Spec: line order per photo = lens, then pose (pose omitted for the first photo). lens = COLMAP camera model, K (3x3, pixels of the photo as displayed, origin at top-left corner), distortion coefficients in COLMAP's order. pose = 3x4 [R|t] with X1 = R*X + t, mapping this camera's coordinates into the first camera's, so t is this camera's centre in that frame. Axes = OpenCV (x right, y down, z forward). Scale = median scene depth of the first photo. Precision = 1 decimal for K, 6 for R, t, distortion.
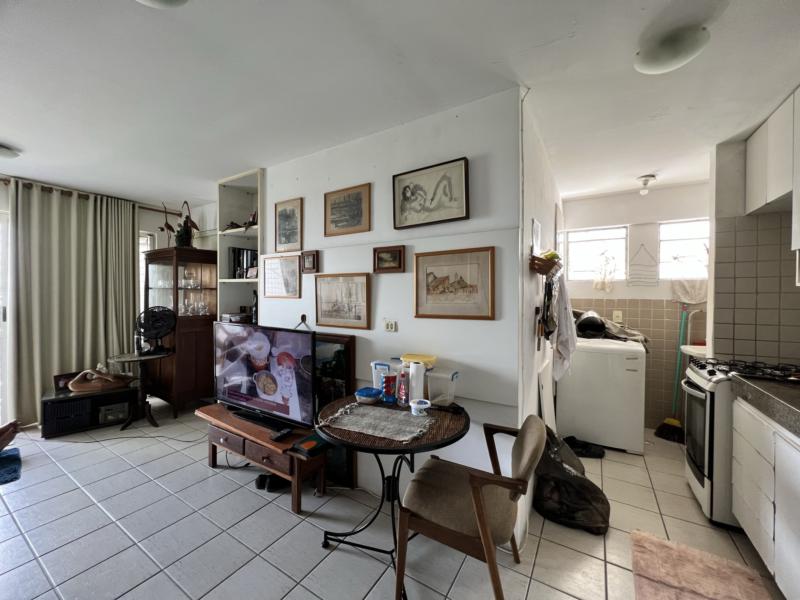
lens RADIAL K [[319.4, 0, 397.3], [0, 319.4, 299.5], [0, 0, 1]] dist [-0.000129, -0.000059]
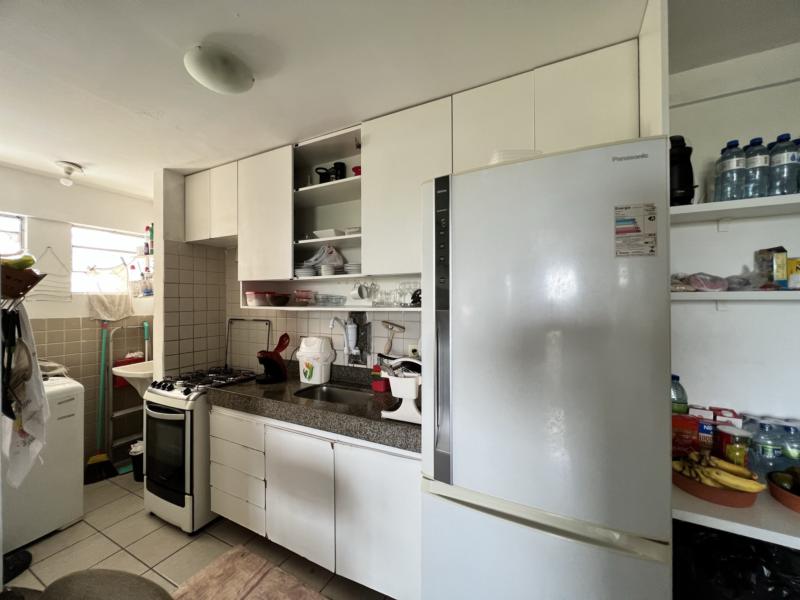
lens RADIAL K [[319.4, 0, 397.3], [0, 319.4, 299.5], [0, 0, 1]] dist [-0.000129, -0.000059]
pose [[-0.080502, -0.003767, 0.996747, -0.090430], [0.014513, 0.999882, 0.004951, -0.055762], [-0.996649, 0.014864, -0.080438, 0.340276]]
